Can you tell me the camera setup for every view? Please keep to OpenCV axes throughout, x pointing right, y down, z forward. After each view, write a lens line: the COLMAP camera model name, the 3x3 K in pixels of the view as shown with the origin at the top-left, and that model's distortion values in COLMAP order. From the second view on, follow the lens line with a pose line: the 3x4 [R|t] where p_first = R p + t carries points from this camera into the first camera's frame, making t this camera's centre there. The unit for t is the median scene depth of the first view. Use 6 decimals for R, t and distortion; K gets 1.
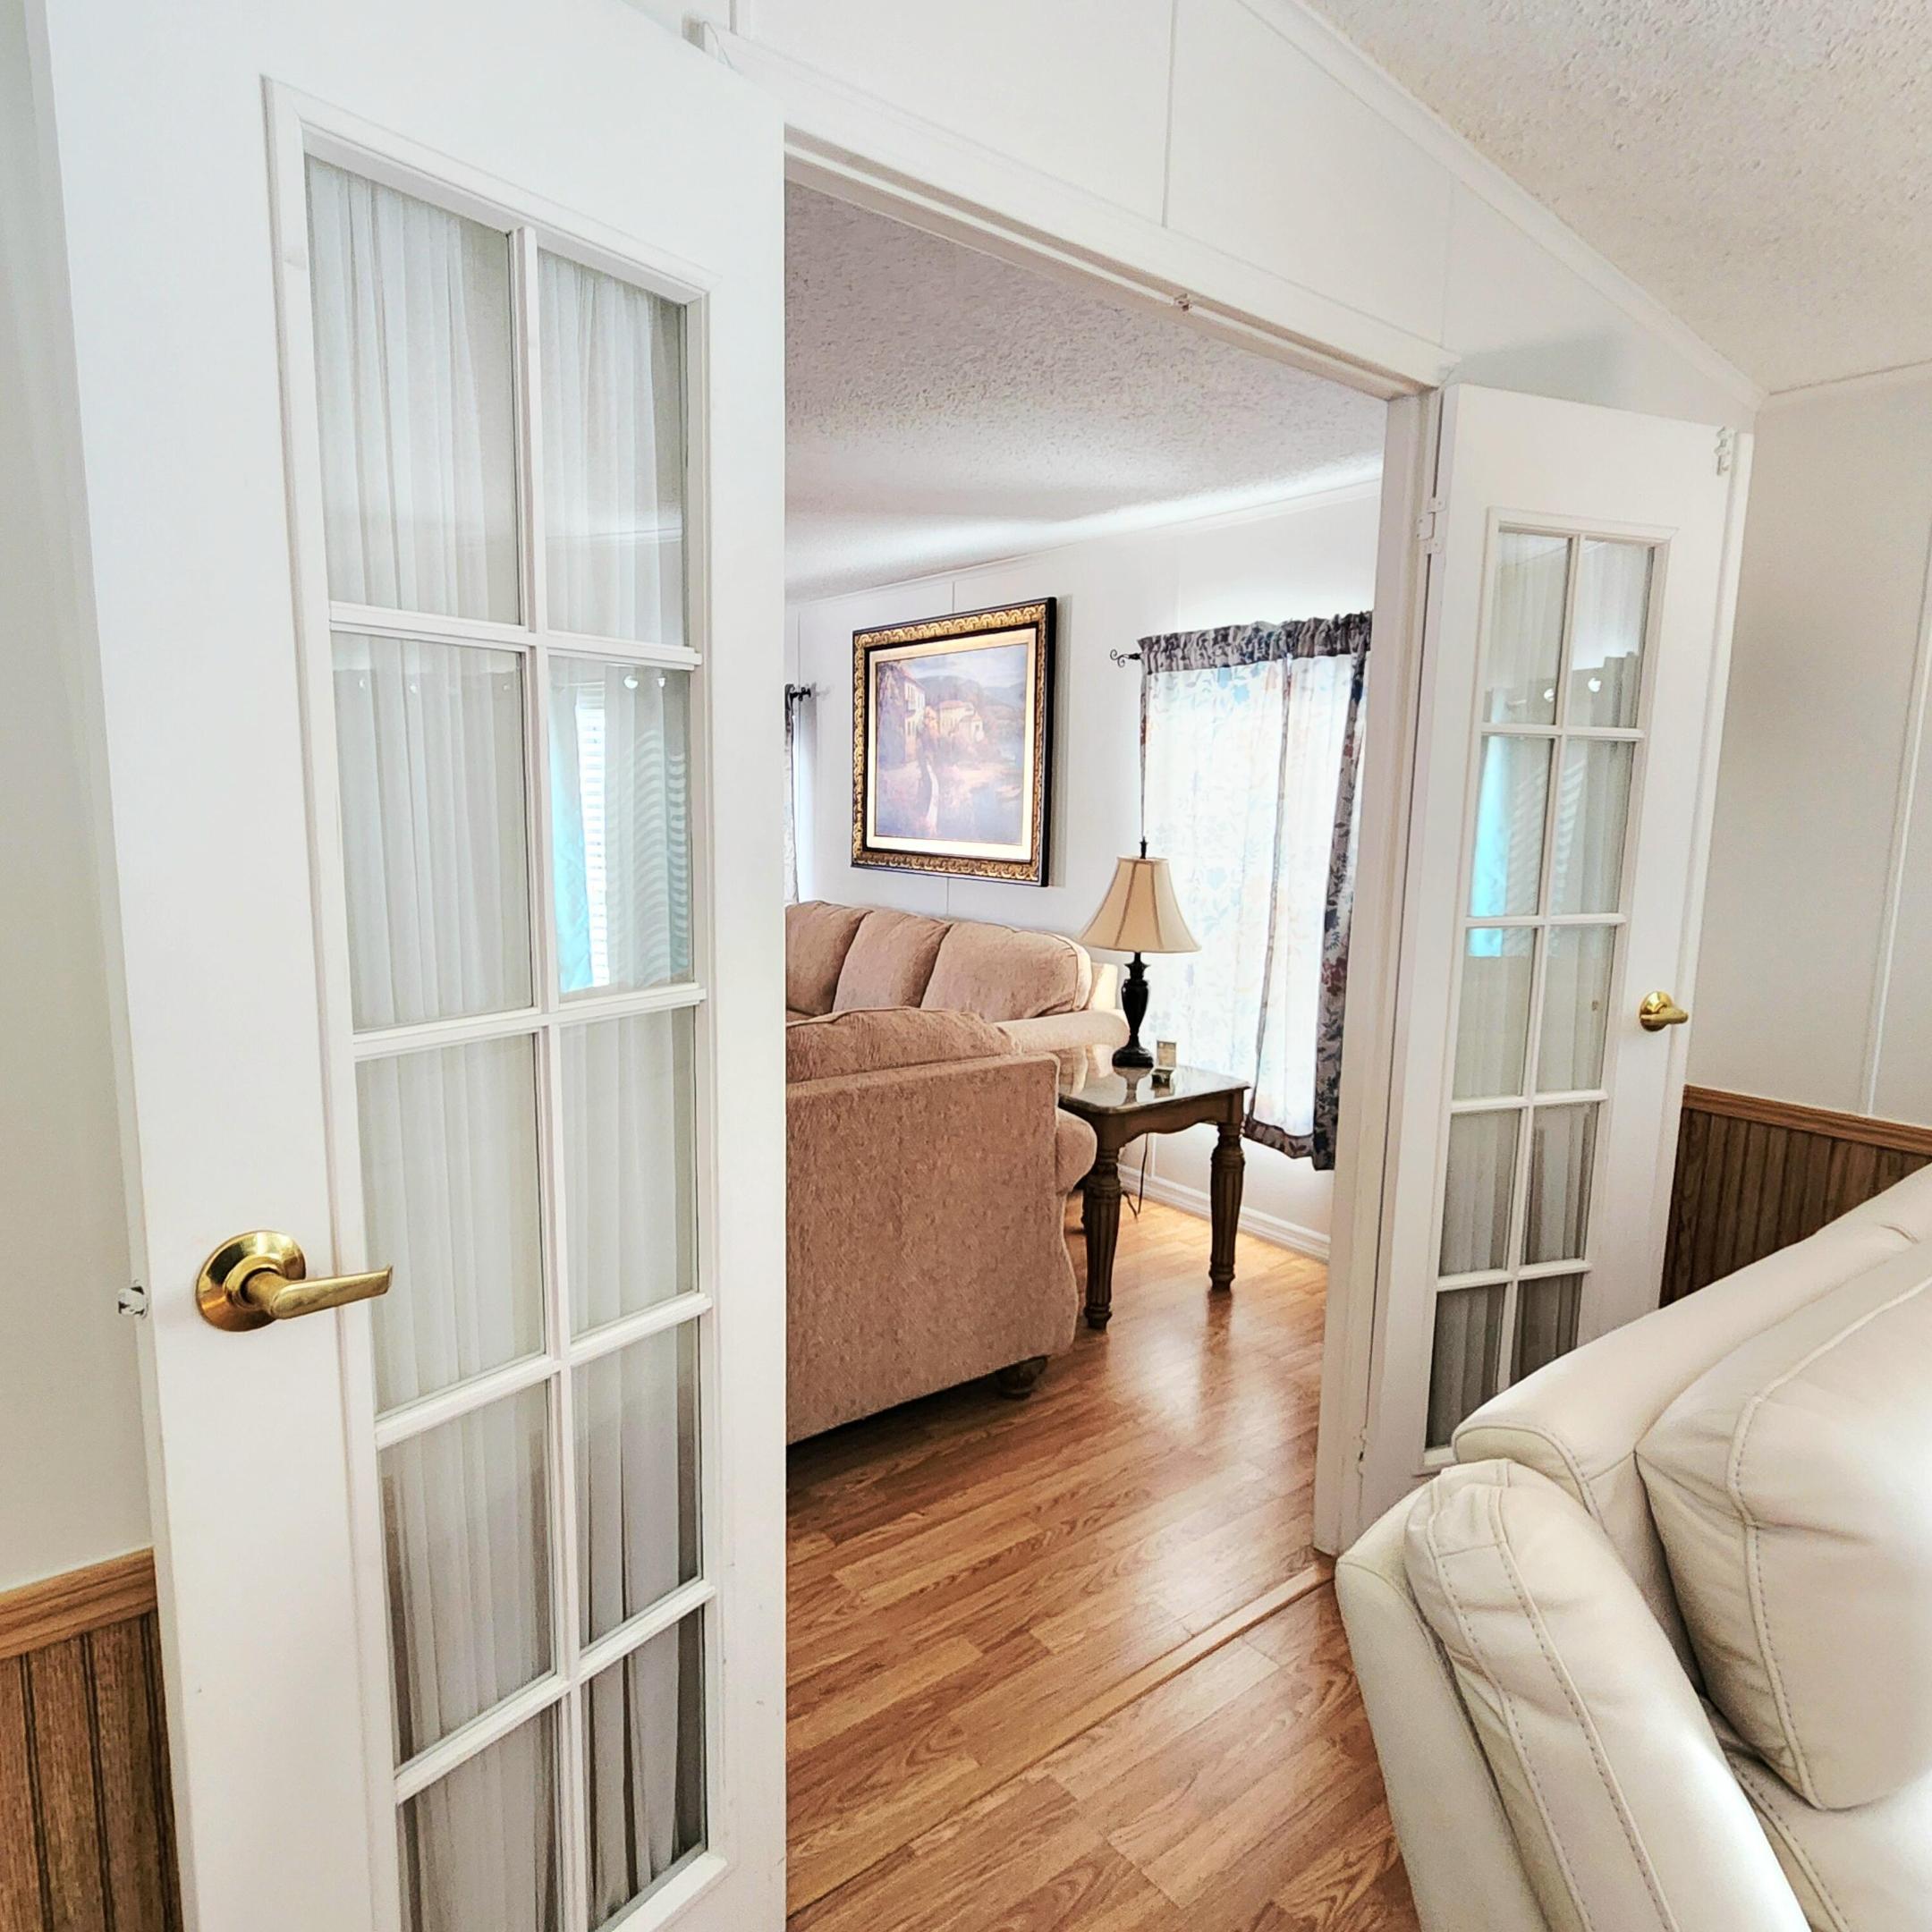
lens RADIAL K [[1205.7, 0, 969.8], [0, 1205.7, 977.2], [0, 0, 1]] dist [0.004923, -0.004007]
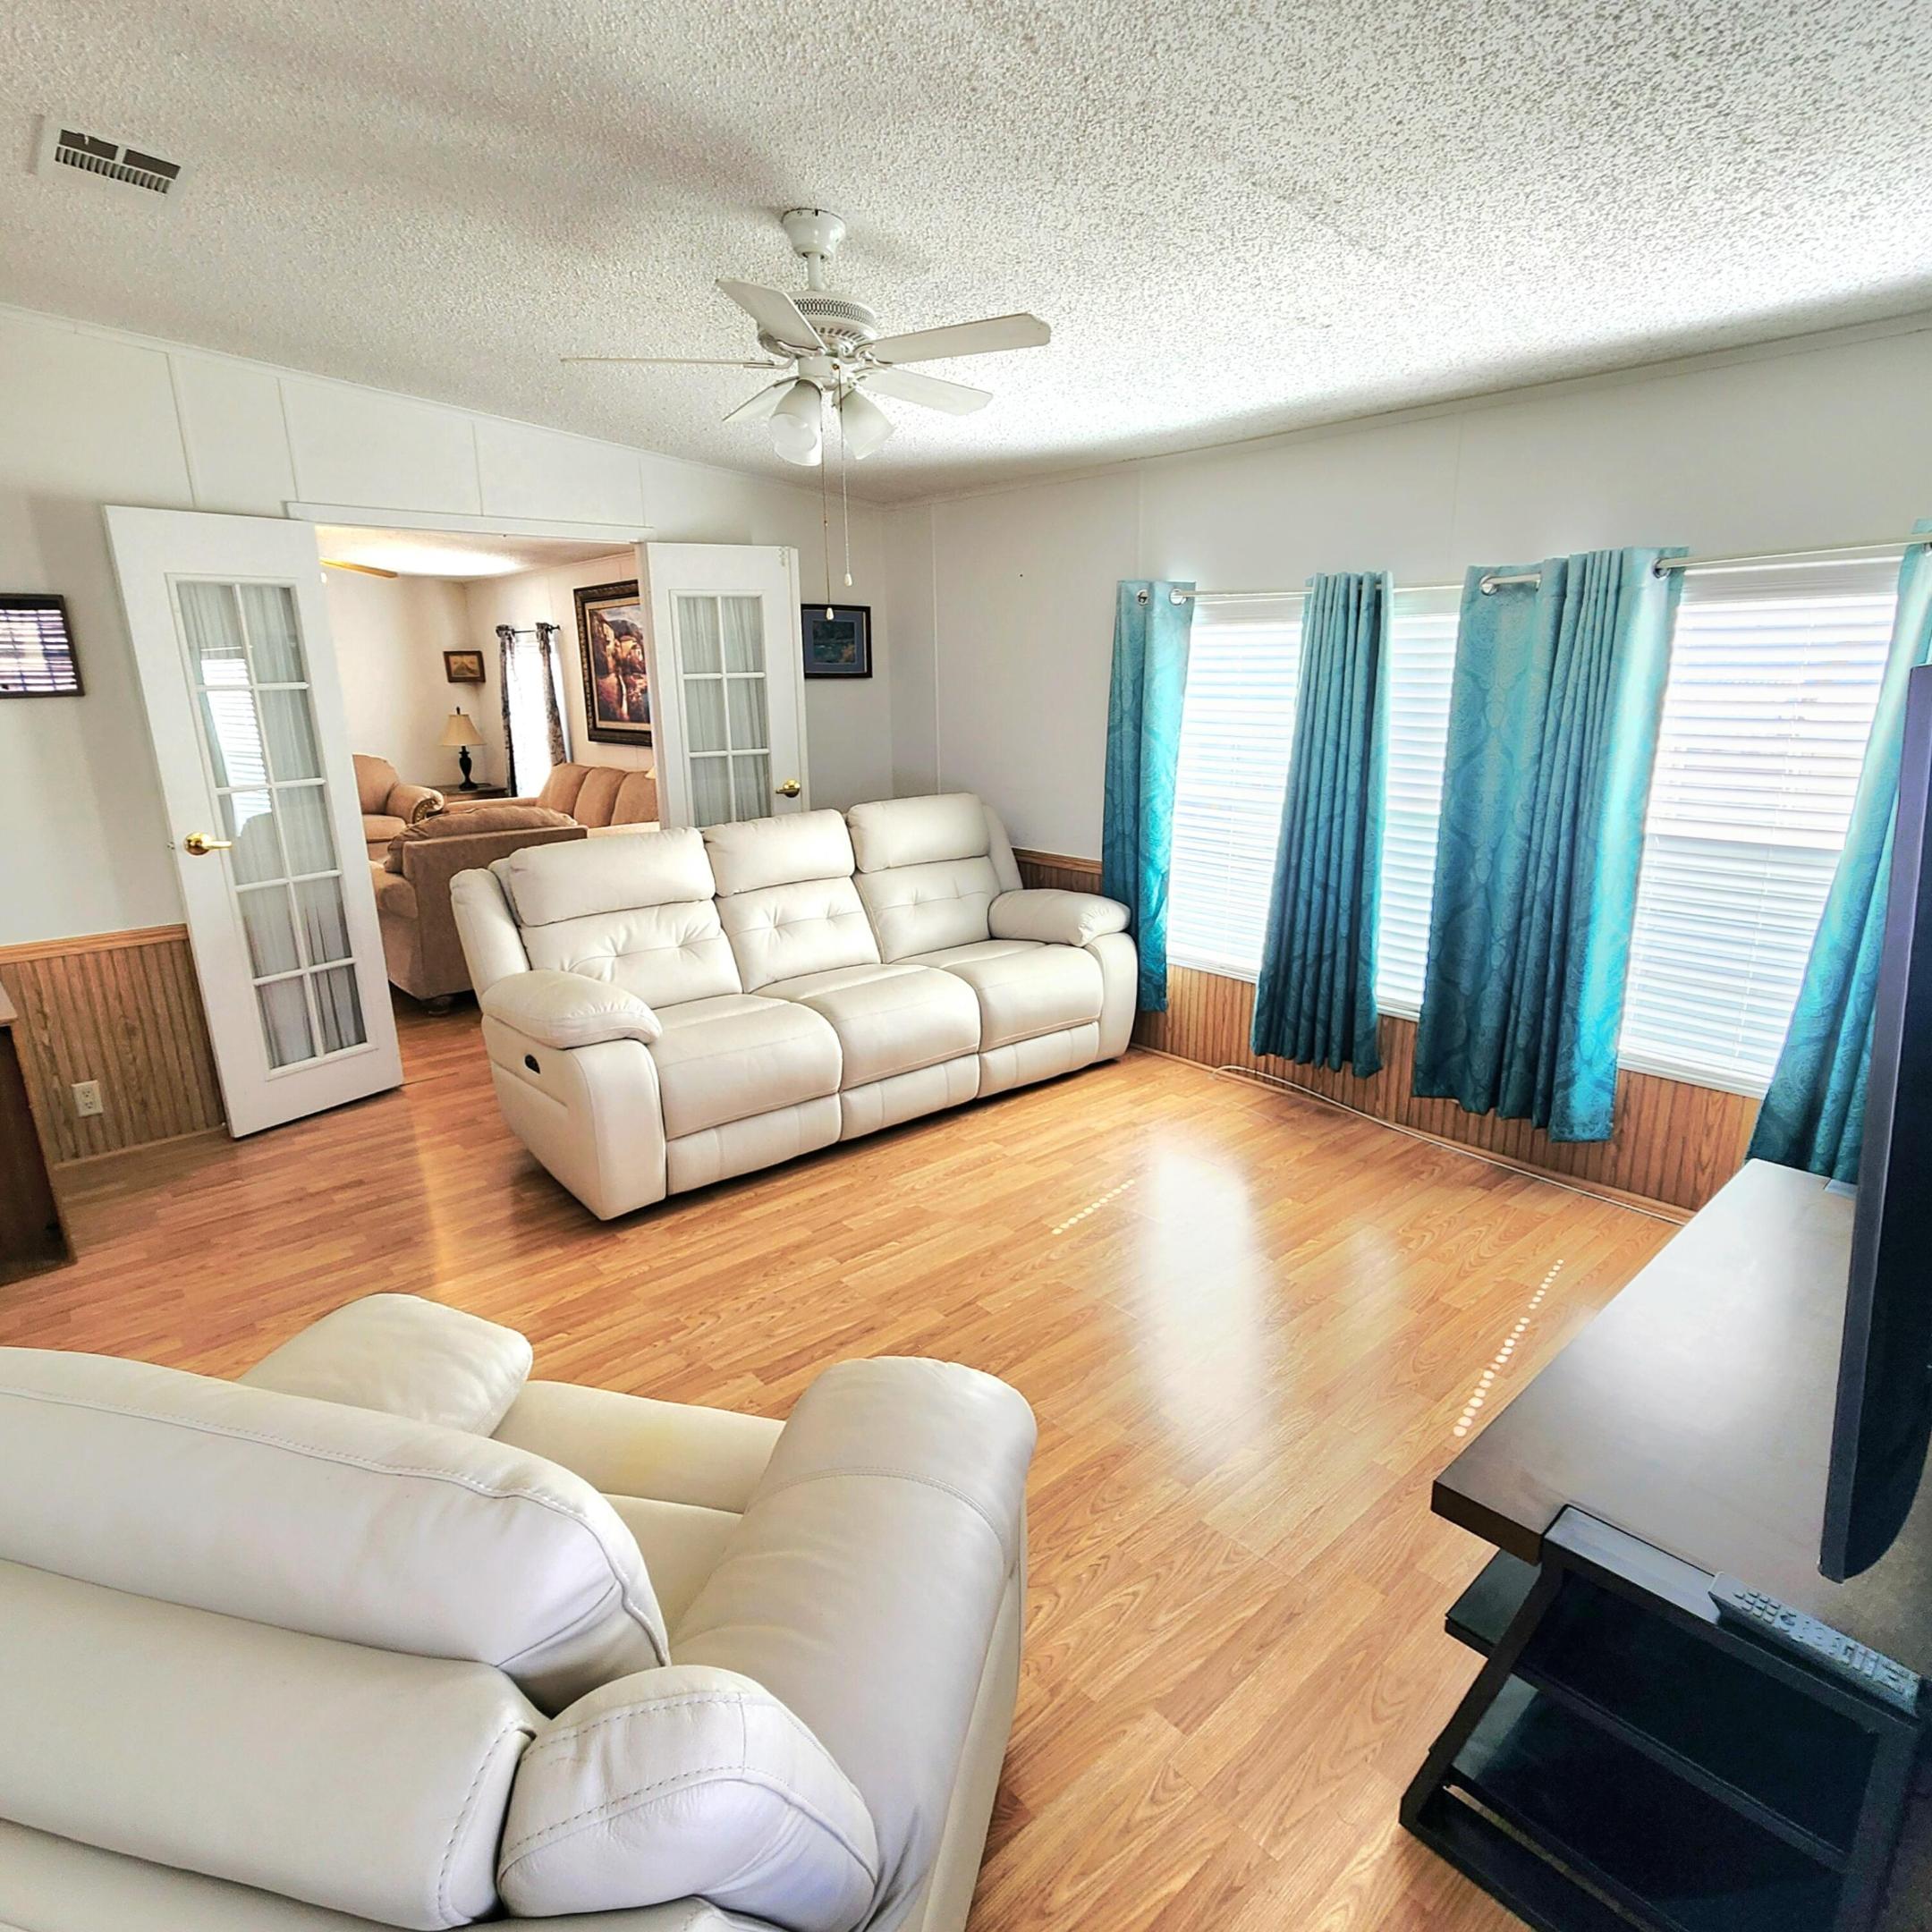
lens RADIAL K [[1112.5, 0, 959.1], [0, 1112.5, 965.6], [0, 0, 1]] dist [0.003313, 0.002286]
pose [[0.998092, -0.050962, 0.034863, 0.638374], [0.046586, 0.992096, 0.116517, 0.108306], [-0.040525, -0.114671, 0.992577, -1.016459]]
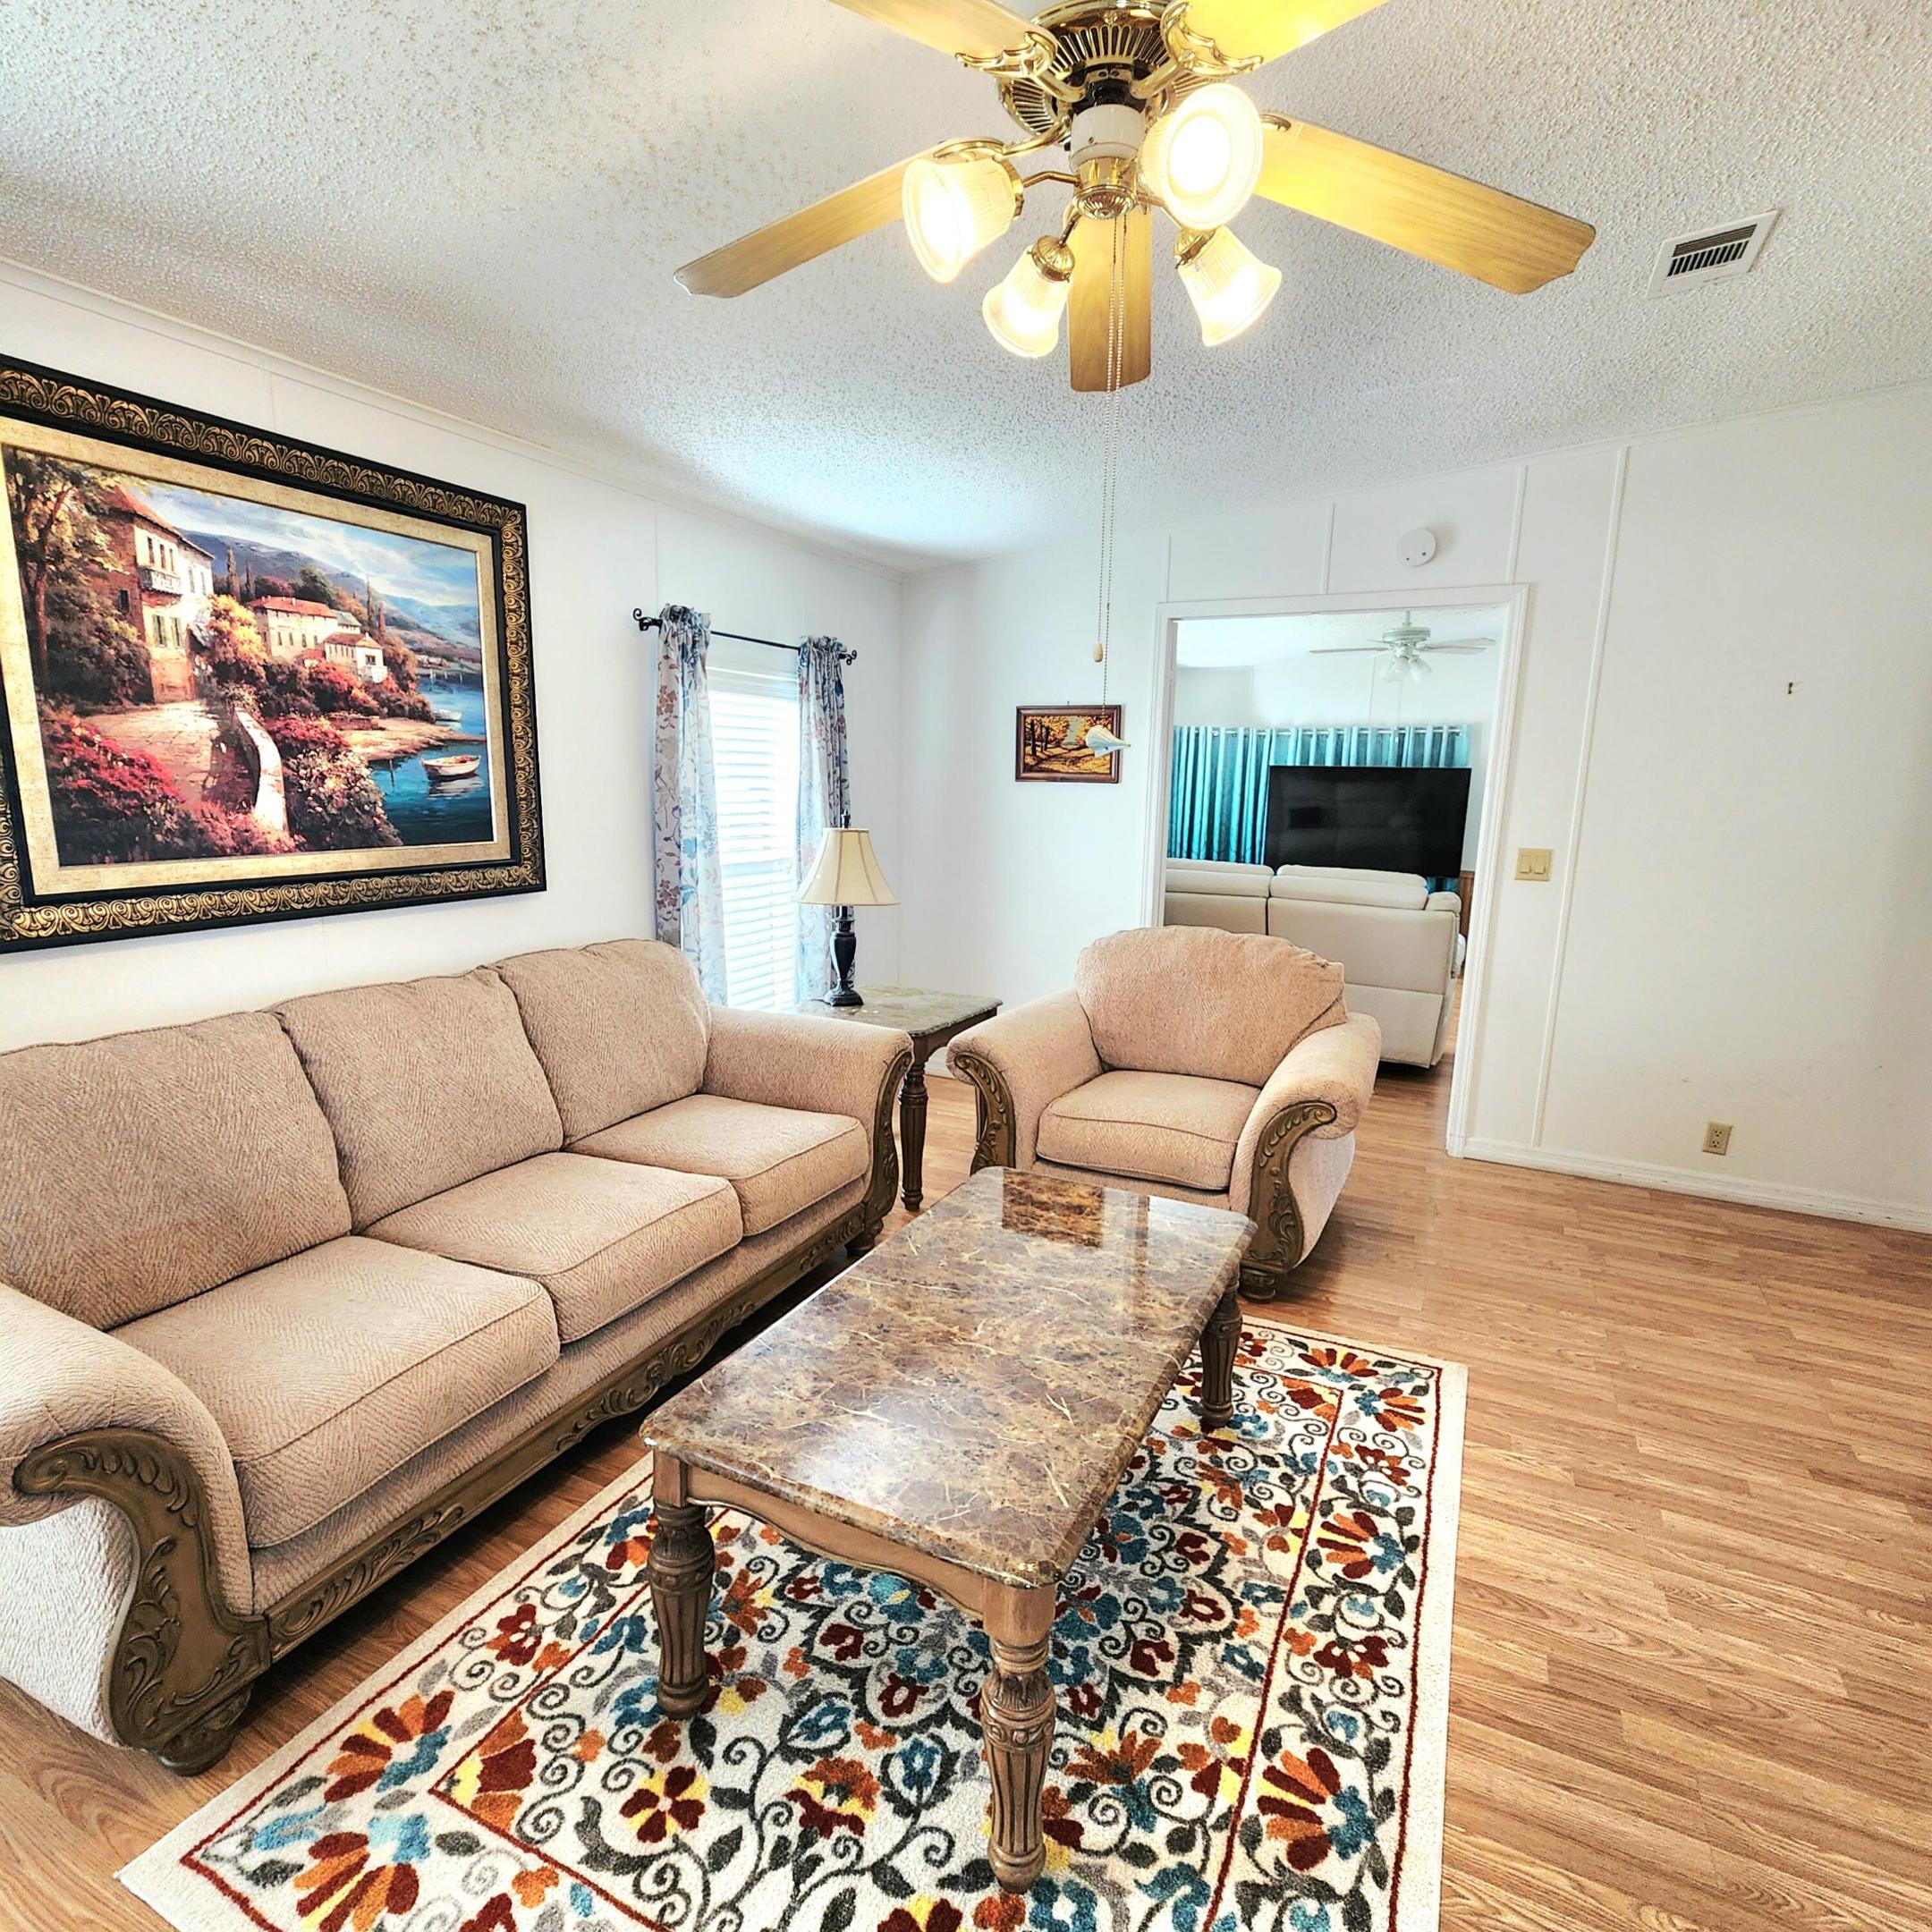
lens RADIAL K [[1060.4, 0, 972.2], [0, 1060.4, 971.6], [0, 0, 1]] dist [0.003720, -0.002129]
pose [[-0.434368, -0.194766, 0.879426, -1.081663], [0.103801, 0.959014, 0.263662, -0.285180], [-0.894735, 0.205811, -0.396348, 1.678092]]
